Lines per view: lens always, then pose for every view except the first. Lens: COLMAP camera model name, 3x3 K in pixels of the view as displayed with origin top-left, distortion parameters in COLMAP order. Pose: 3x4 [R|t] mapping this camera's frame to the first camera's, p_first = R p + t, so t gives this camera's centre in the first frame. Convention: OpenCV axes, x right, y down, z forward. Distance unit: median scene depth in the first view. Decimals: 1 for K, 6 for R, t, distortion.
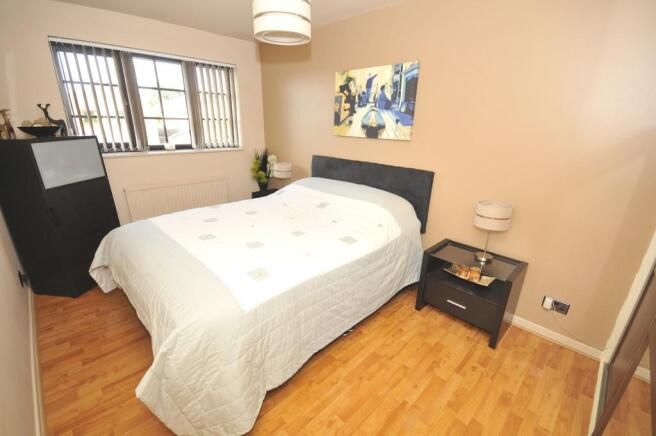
lens RADIAL K [[289.7, 0, 329.6], [0, 289.7, 215.0], [0, 0, 1]] dist [-0.004188, -0.003086]
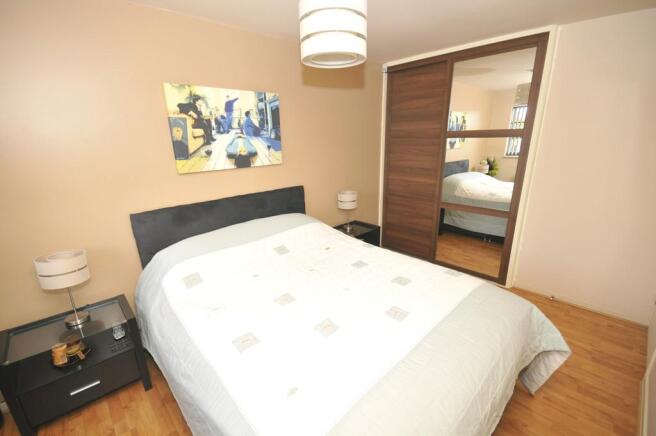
lens RADIAL K [[289.7, 0, 331.0], [0, 289.7, 221.2], [0, 0, 1]] dist [-0.004188, -0.003086]
pose [[-0.007680, -0.279685, 0.960061, -0.776876], [0.353209, 0.897444, 0.264269, -0.265392], [-0.935513, 0.341132, 0.091895, 0.741650]]
